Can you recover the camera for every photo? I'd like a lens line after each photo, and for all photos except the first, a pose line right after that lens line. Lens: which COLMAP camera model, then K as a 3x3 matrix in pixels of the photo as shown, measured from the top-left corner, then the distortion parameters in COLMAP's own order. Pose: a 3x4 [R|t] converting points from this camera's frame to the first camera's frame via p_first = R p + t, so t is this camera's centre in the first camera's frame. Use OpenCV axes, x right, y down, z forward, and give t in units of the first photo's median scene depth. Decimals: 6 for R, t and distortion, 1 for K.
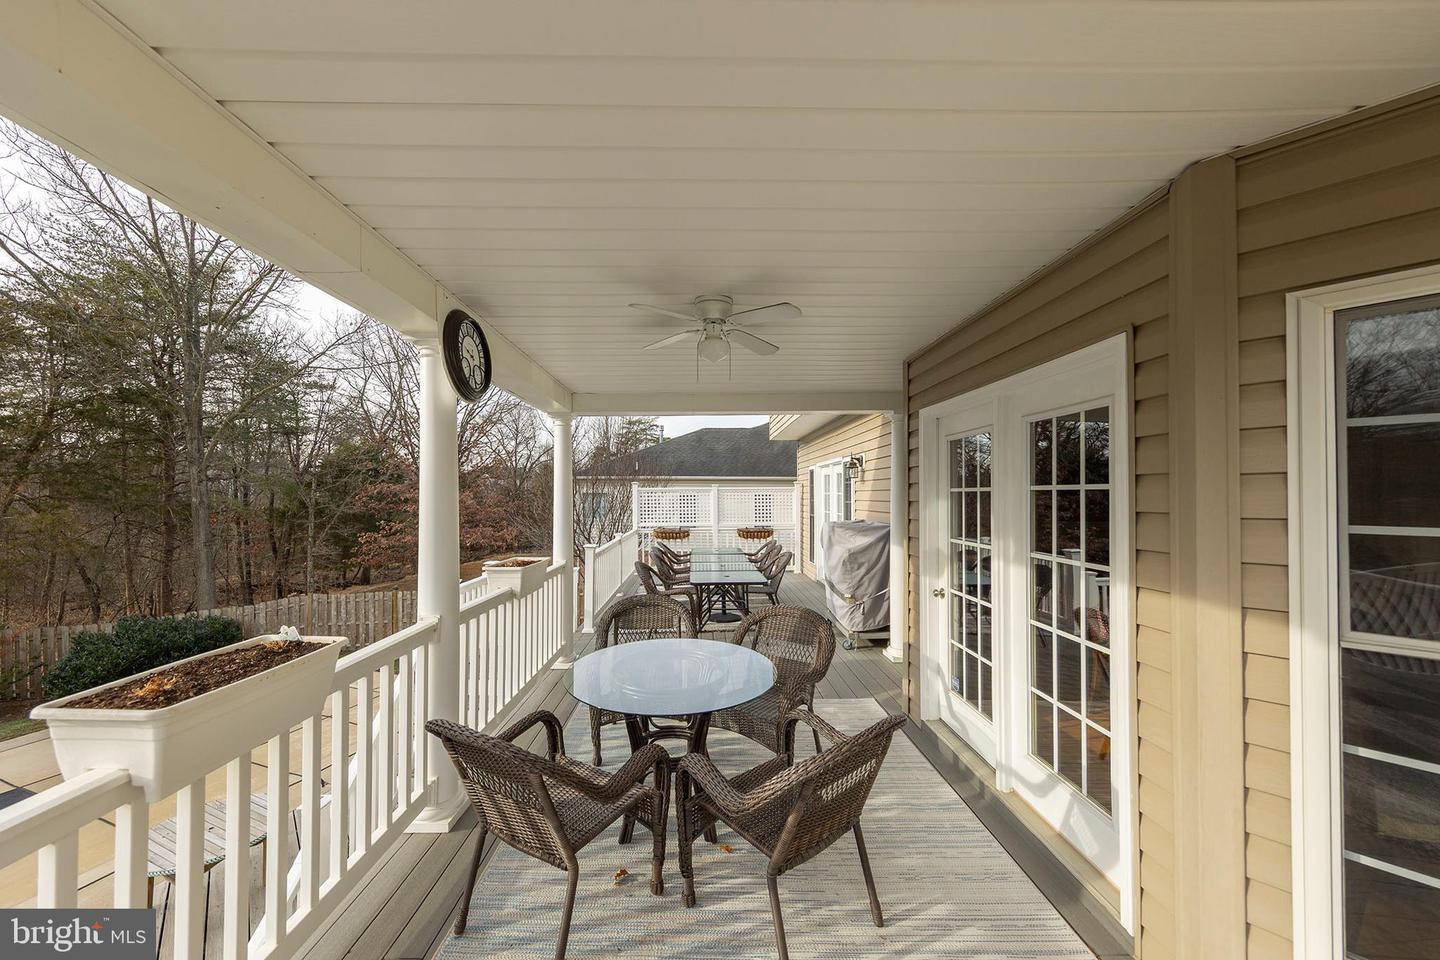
lens RADIAL K [[502.1, 0, 696.4], [0, 502.1, 499.3], [0, 0, 1]] dist [0.009833, 0.000062]
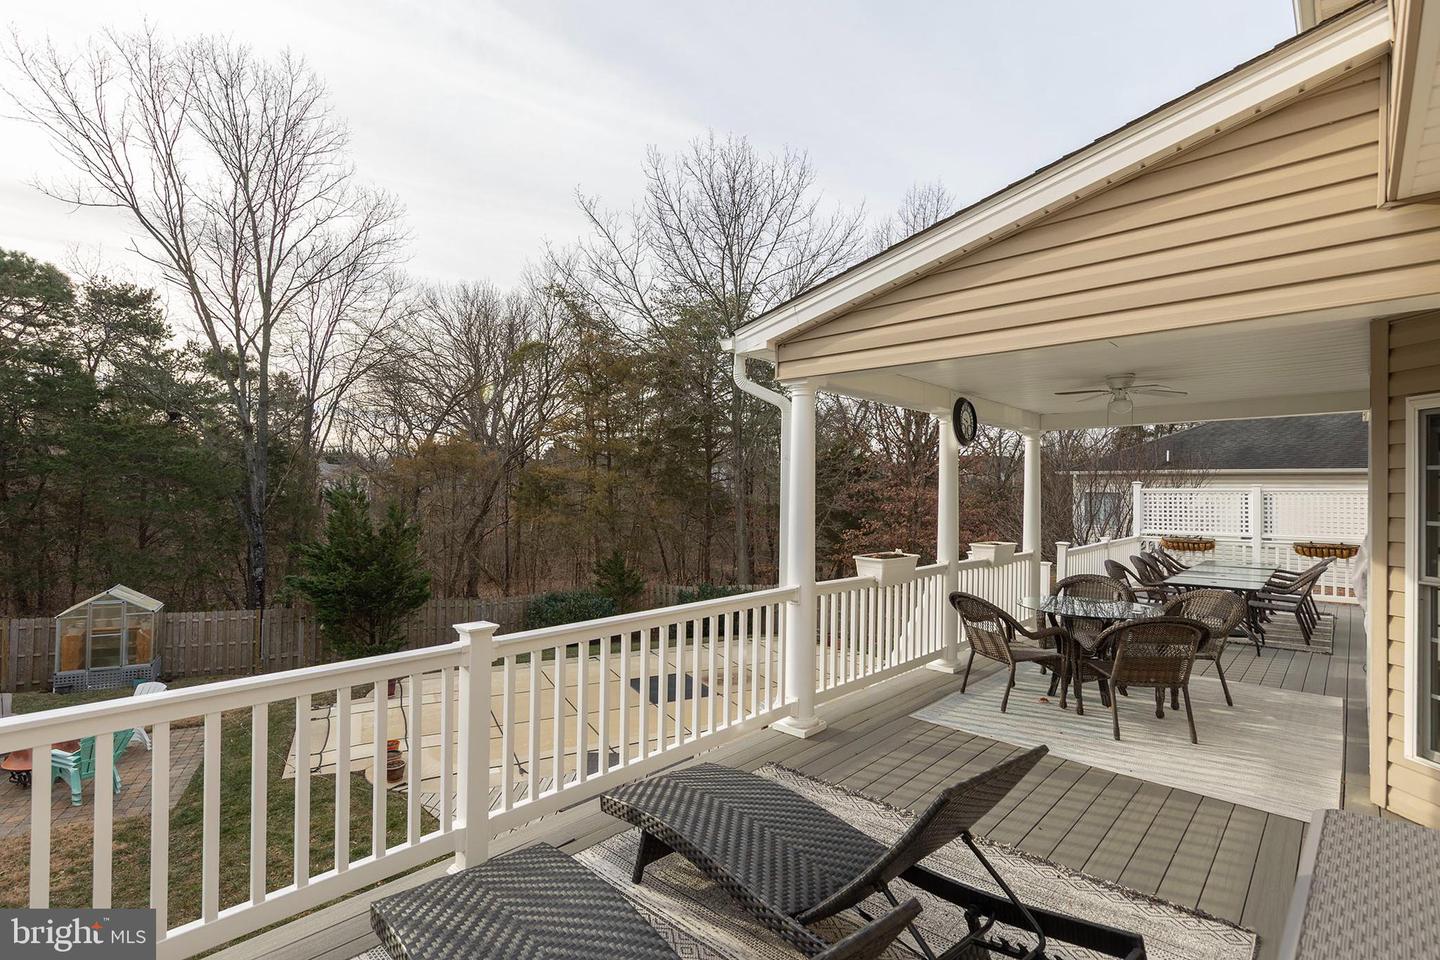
lens RADIAL K [[665.8, 0, 718.5], [0, 665.8, 490.7], [0, 0, 1]] dist [0.001747, -0.000416]
pose [[0.734696, 0.005672, -0.678373, 0.542115], [-0.013689, 0.999885, -0.006466, -0.004813], [0.678259, 0.014037, 0.734689, -1.409694]]
